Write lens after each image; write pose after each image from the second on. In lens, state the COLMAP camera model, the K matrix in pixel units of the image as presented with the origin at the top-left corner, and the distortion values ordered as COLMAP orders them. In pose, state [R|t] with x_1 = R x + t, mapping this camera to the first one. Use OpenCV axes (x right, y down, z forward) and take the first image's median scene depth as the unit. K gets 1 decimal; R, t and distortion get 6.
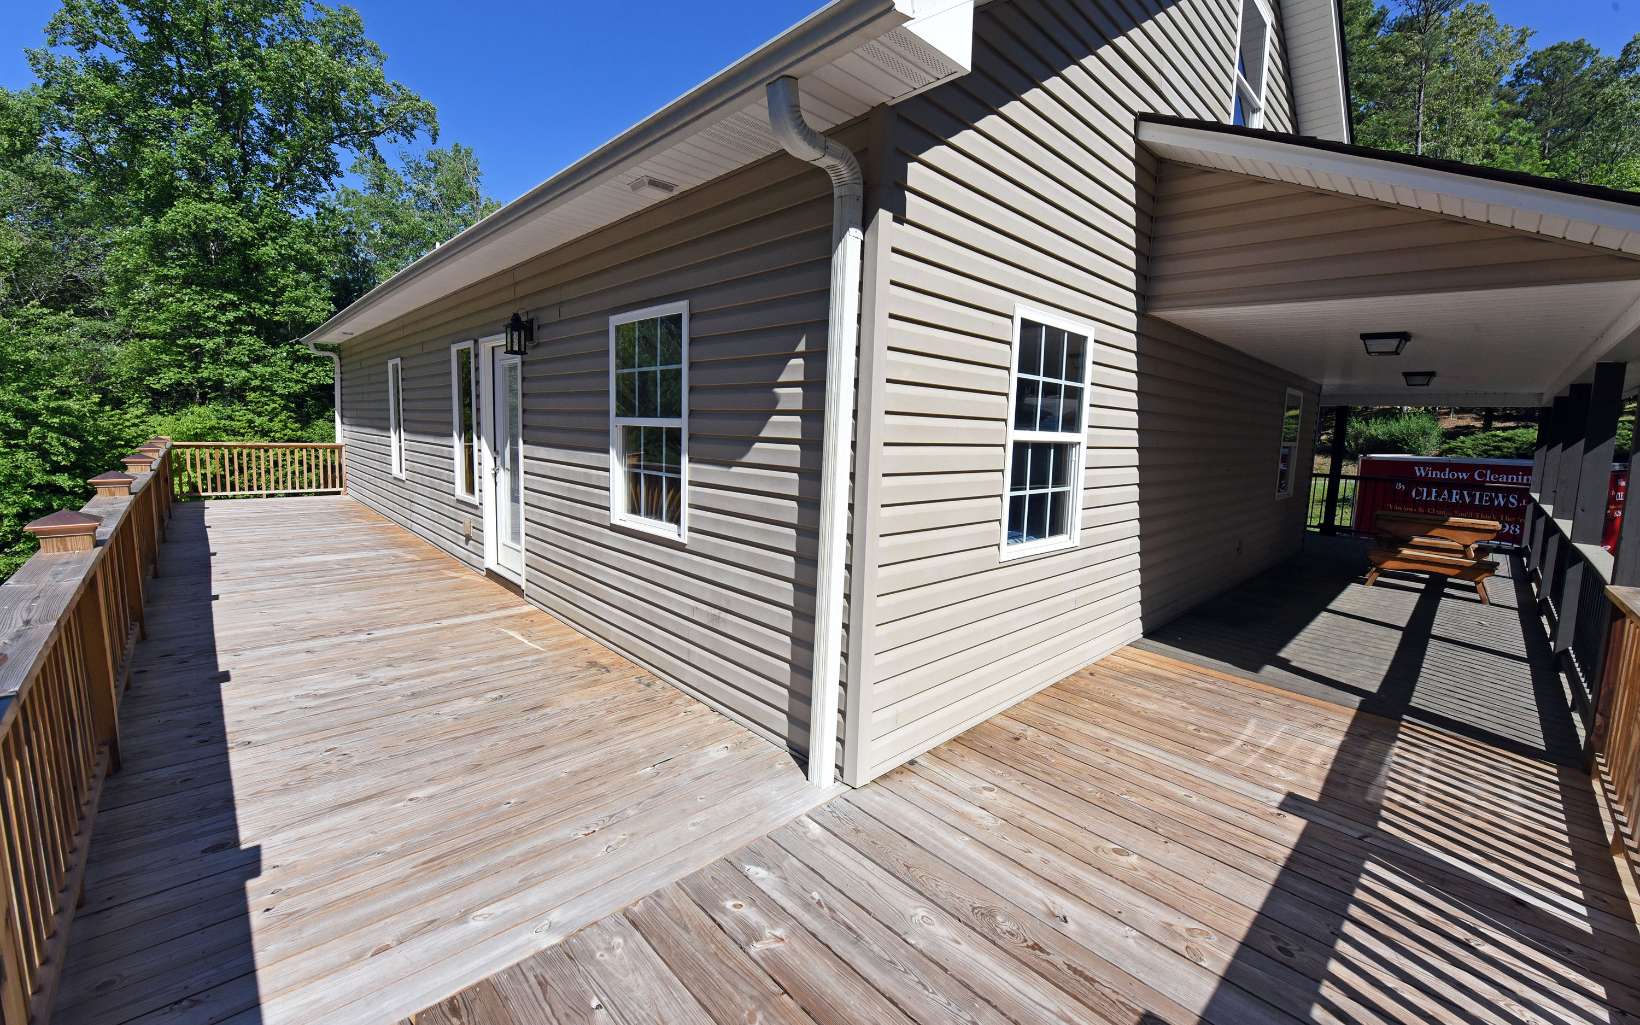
lens RADIAL K [[653.5, 0, 828.2], [0, 653.5, 501.1], [0, 0, 1]] dist [-0.016972, -0.001738]
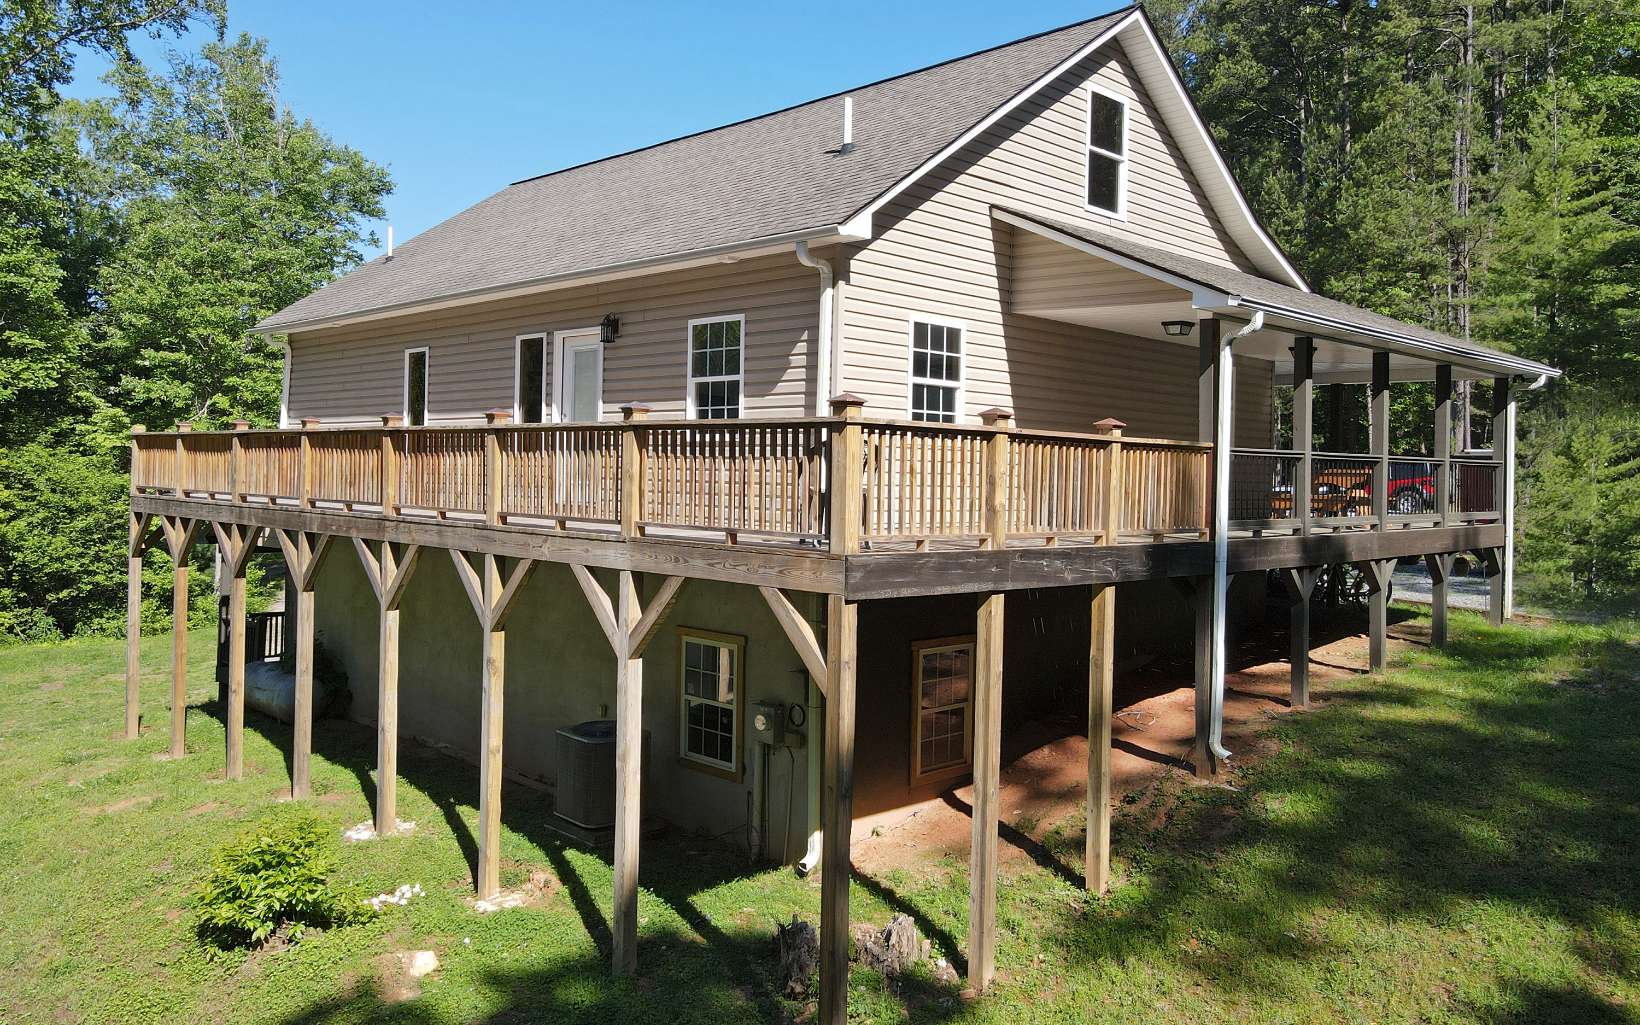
lens RADIAL K [[1219.5, 0, 832.4], [0, 1219.5, 472.5], [0, 0, 1]] dist [-0.007985, -0.001906]
pose [[0.999466, -0.014126, 0.029474, -0.049317], [0.017302, 0.993732, -0.110445, 0.412881], [-0.027729, 0.110896, 0.993445, -1.864106]]
